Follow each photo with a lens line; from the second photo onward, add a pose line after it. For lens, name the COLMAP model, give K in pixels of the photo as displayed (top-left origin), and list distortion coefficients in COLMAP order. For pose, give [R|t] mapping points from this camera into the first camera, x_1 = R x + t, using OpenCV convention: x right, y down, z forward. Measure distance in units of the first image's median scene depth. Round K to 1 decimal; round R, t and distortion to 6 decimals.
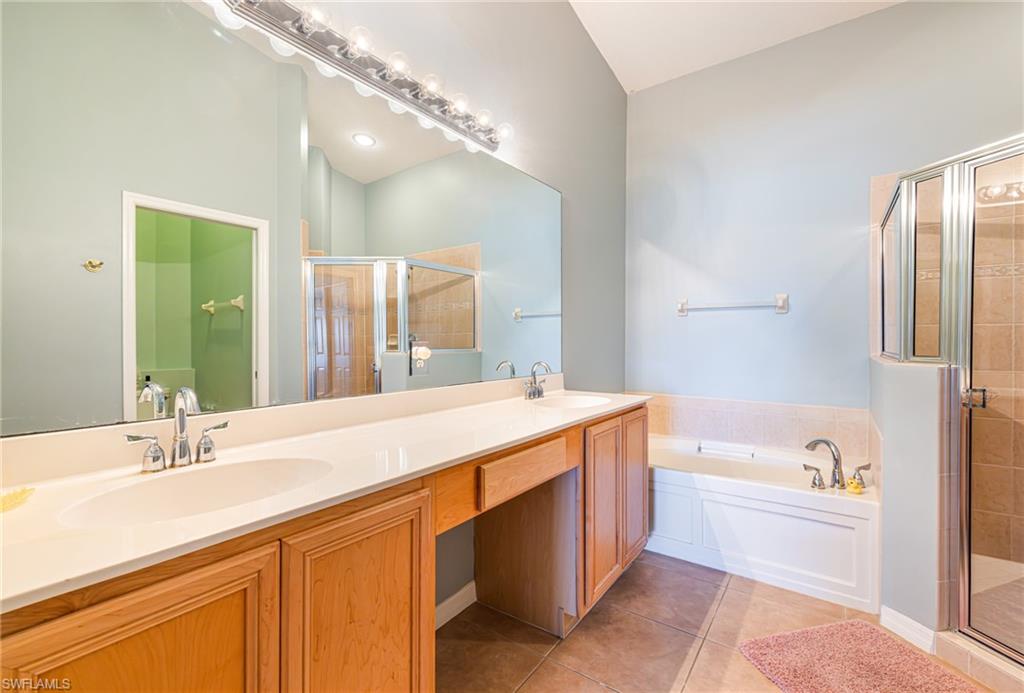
lens RADIAL K [[459.6, 0, 513.5], [0, 459.6, 339.4], [0, 0, 1]] dist [0.001428, -0.000879]
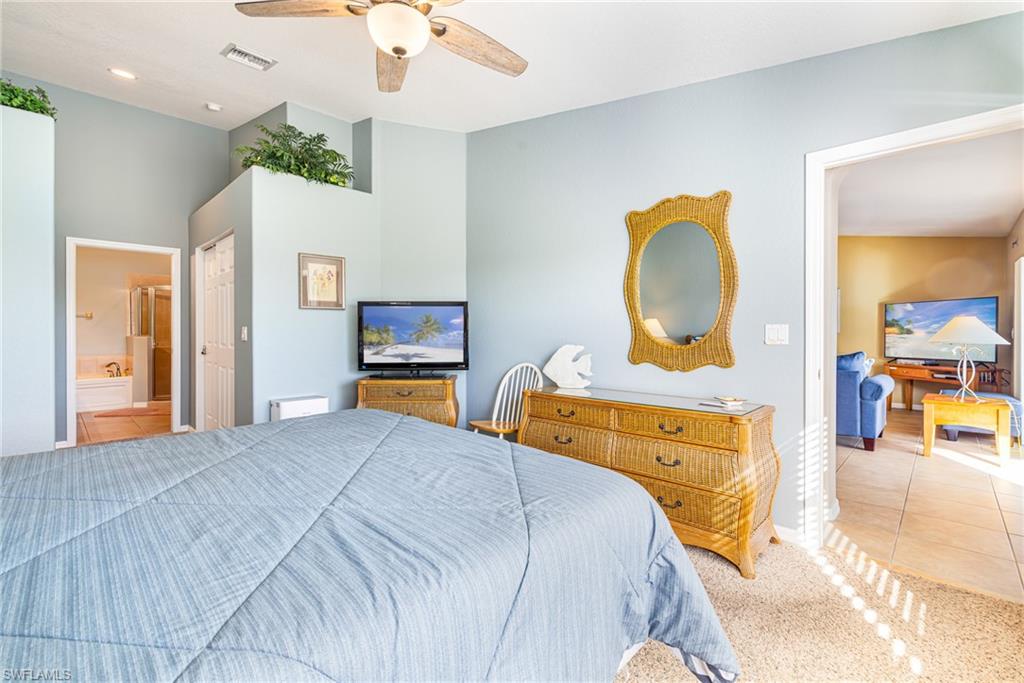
lens RADIAL K [[448.2, 0, 514.5], [0, 448.2, 336.2], [0, 0, 1]] dist [-0.001140, 0.001628]
pose [[0.160263, -0.015879, 0.986947, -2.133186], [-0.004008, 0.999852, 0.016737, -0.024862], [-0.987066, -0.006638, 0.160176, -2.453679]]
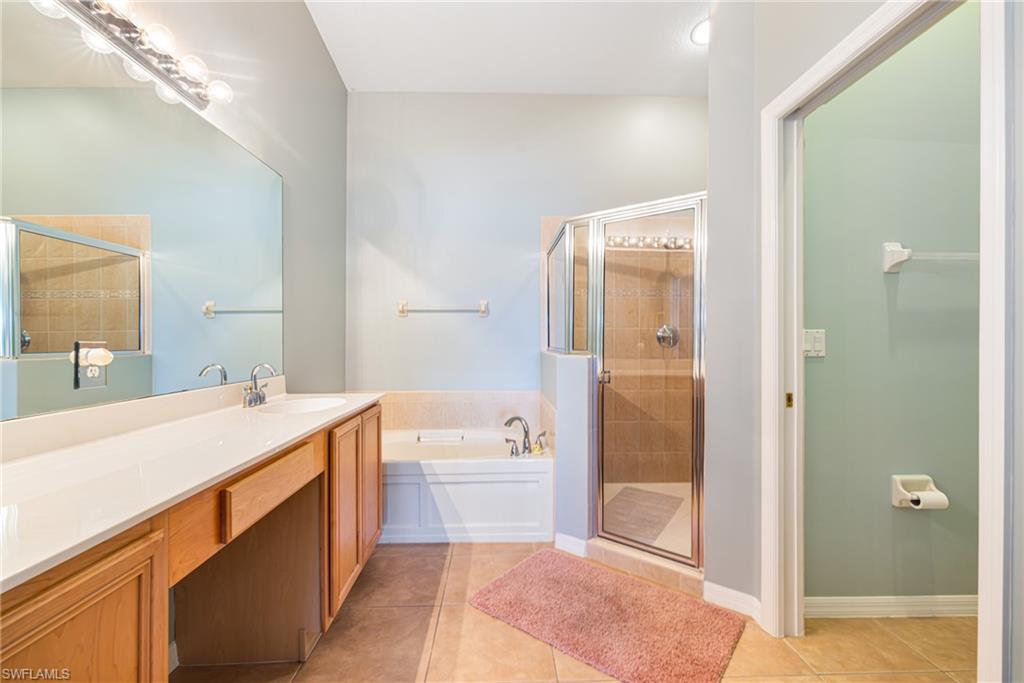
lens RADIAL K [[448.2, 0, 523.7], [0, 448.2, 338.4], [0, 0, 1]] dist [-0.001140, 0.001628]
pose [[0.786929, -0.001167, 0.617042, -0.087609], [0.001882, 0.999998, -0.000508, 0.001567], [-0.617041, 0.001561, 0.786930, 0.013869]]
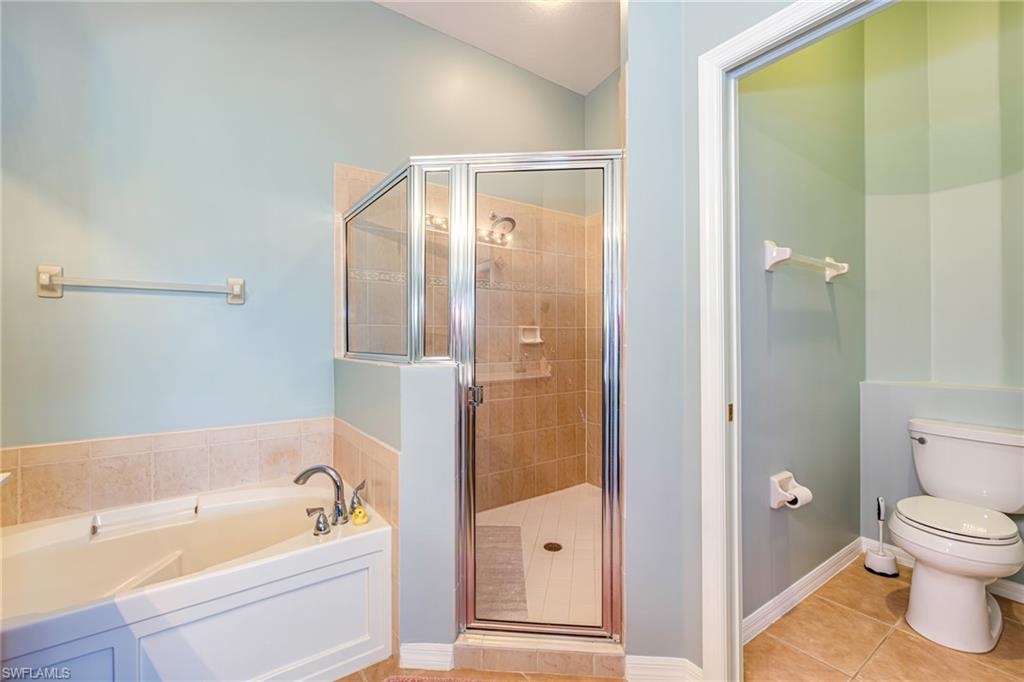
lens RADIAL K [[448.2, 0, 529.7], [0, 448.2, 336.6], [0, 0, 1]] dist [-0.001140, 0.001628]
pose [[0.318888, 0.002419, 0.947789, 0.071347], [0.004220, 0.999983, -0.003972, 0.000734], [-0.947783, 0.005266, 0.318873, 0.473650]]
